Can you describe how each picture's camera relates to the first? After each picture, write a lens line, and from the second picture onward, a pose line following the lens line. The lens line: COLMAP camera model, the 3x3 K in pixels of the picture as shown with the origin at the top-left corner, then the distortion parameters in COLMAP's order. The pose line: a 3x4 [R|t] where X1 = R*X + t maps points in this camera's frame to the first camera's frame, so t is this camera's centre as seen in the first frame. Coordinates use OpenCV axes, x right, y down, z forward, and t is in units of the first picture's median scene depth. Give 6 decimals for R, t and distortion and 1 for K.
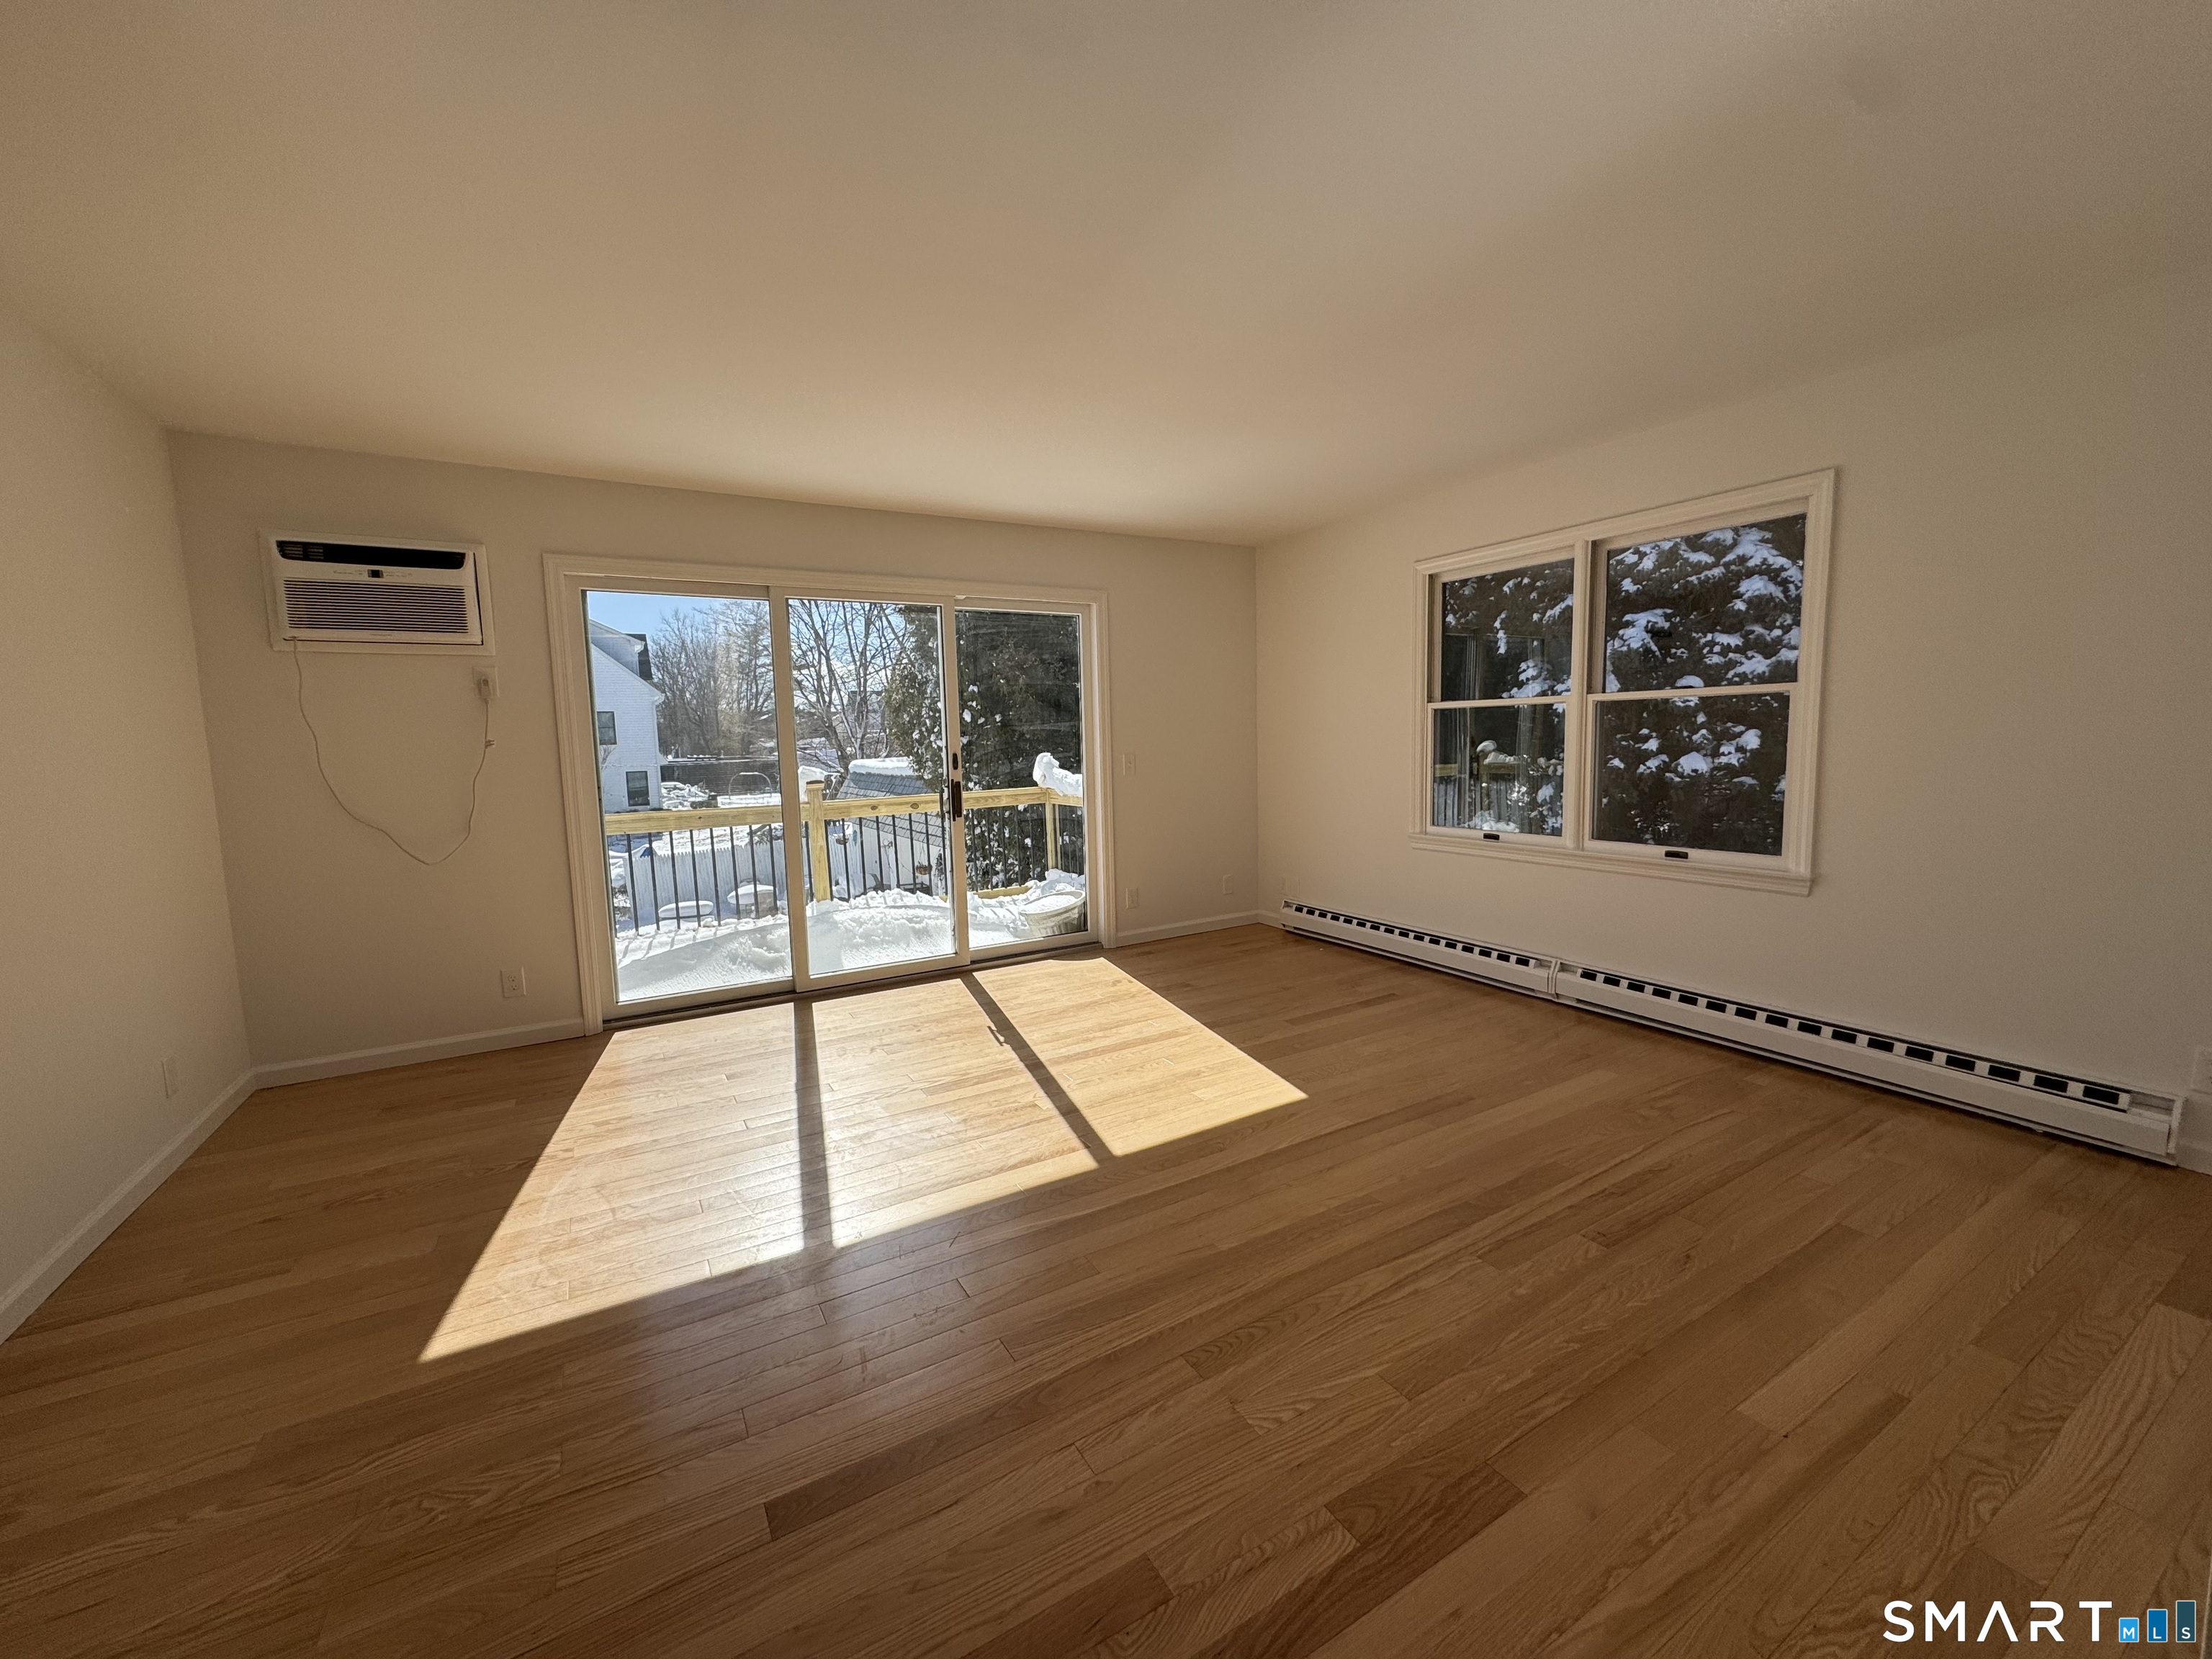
lens RADIAL K [[877.0, 0, 1102.2], [0, 877.0, 824.9], [0, 0, 1]] dist [0.000337, 0.000610]
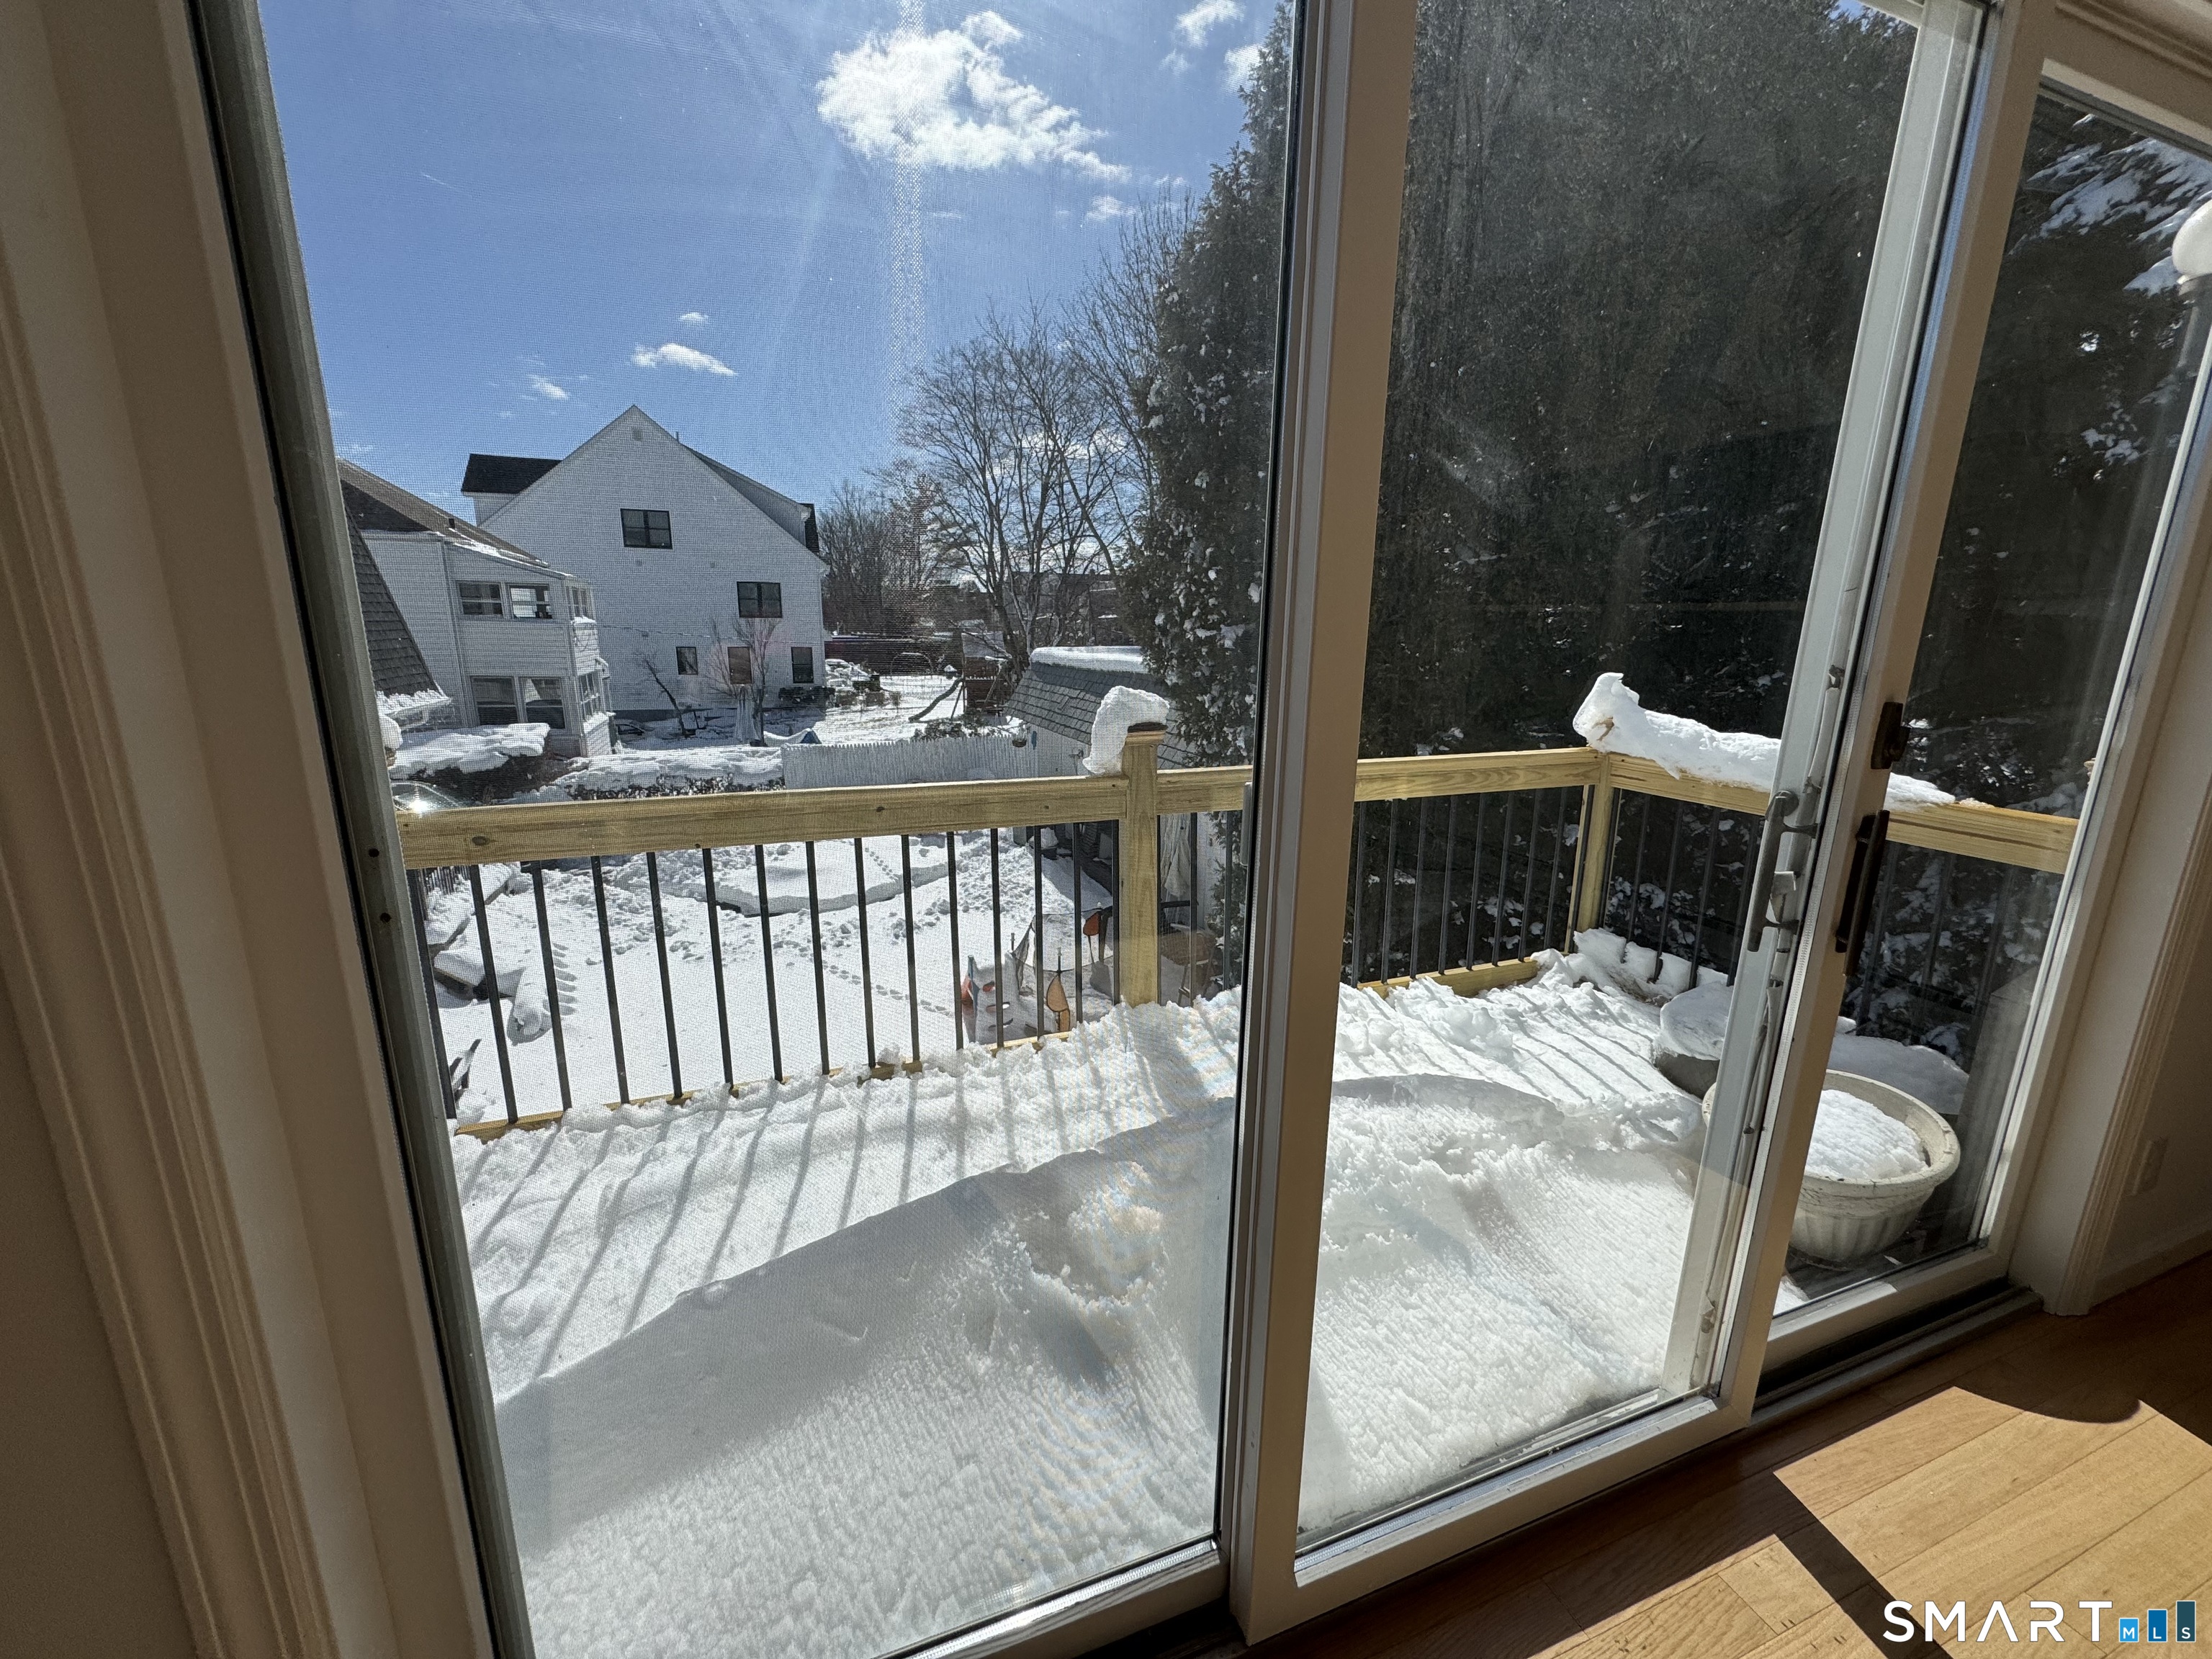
lens RADIAL K [[877.0, 0, 1102.6], [0, 877.0, 827.3], [0, 0, 1]] dist [0.000337, 0.000610]
pose [[0.984977, 0.076911, -0.154614, -0.243507], [-0.057128, 0.990056, 0.128553, -0.046722], [0.162964, -0.117789, 0.979576, 0.523392]]
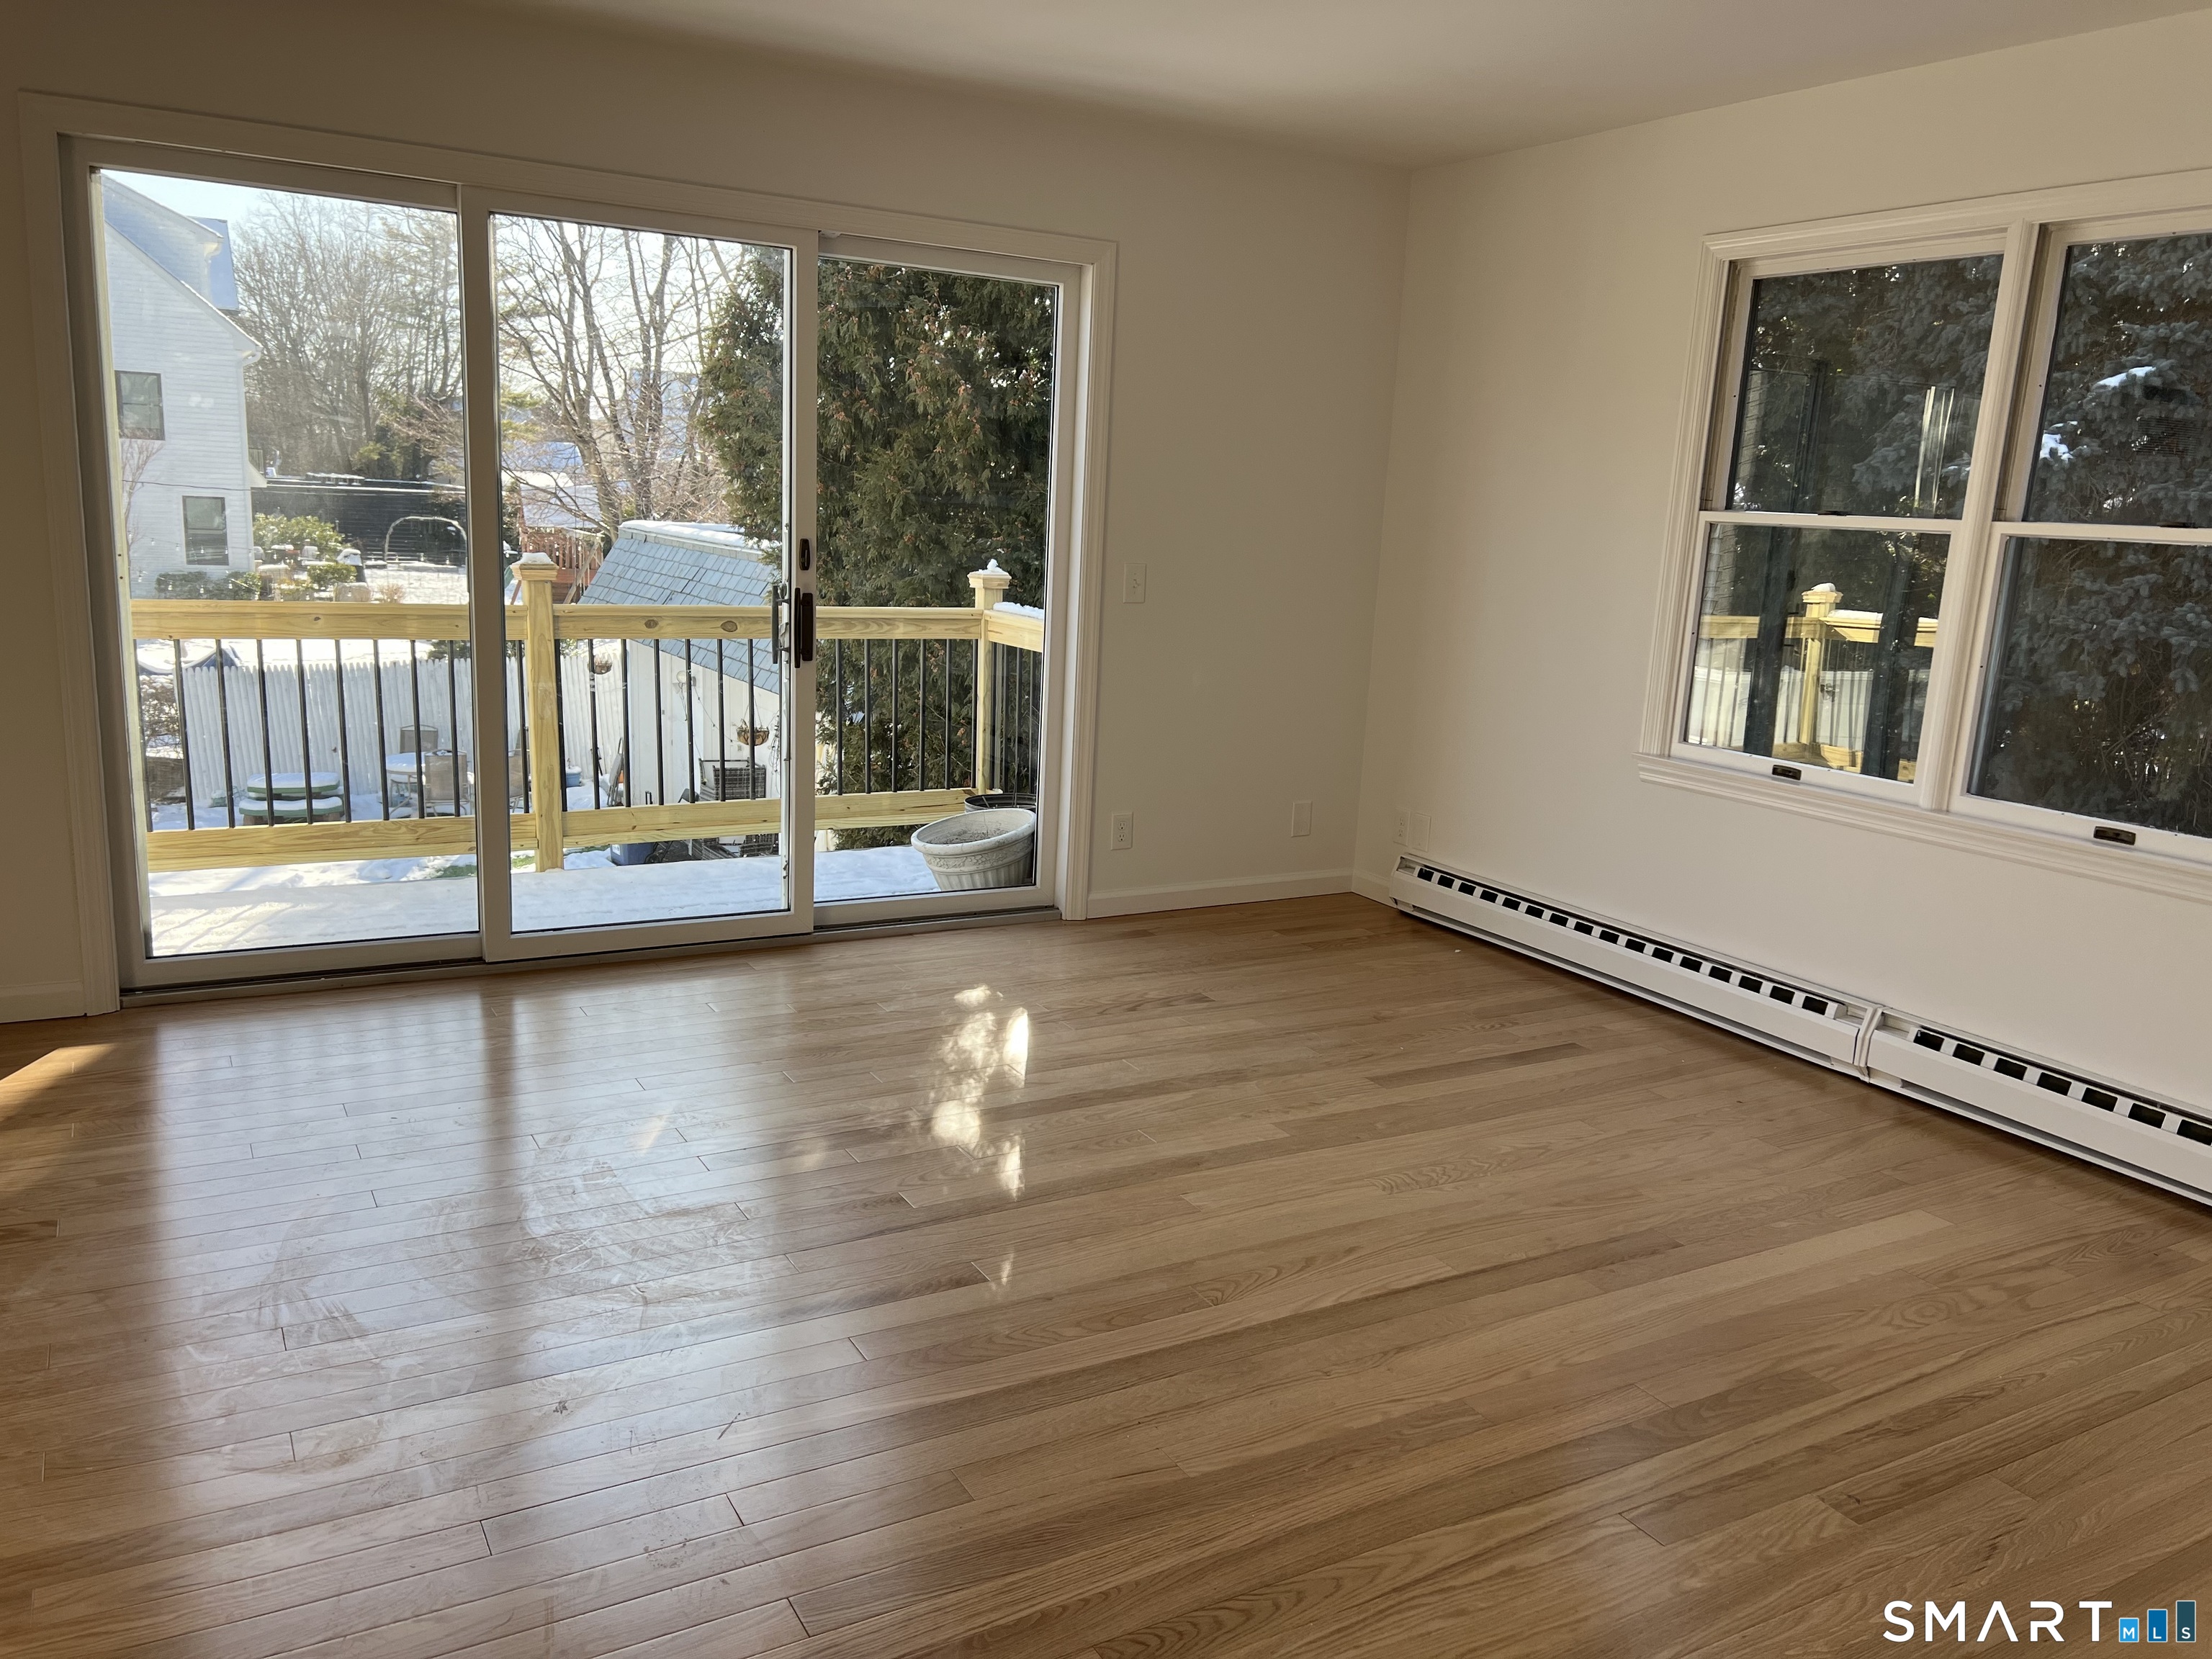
lens RADIAL K [[1662.5, 0, 1114.3], [0, 1662.5, 840.8], [0, 0, 1]] dist [0.050499, -0.044033]
pose [[0.997139, 0.074532, 0.012612, 0.024316], [-0.075442, 0.991701, 0.104101, -0.023012], [-0.004749, -0.104755, 0.994487, -0.028795]]
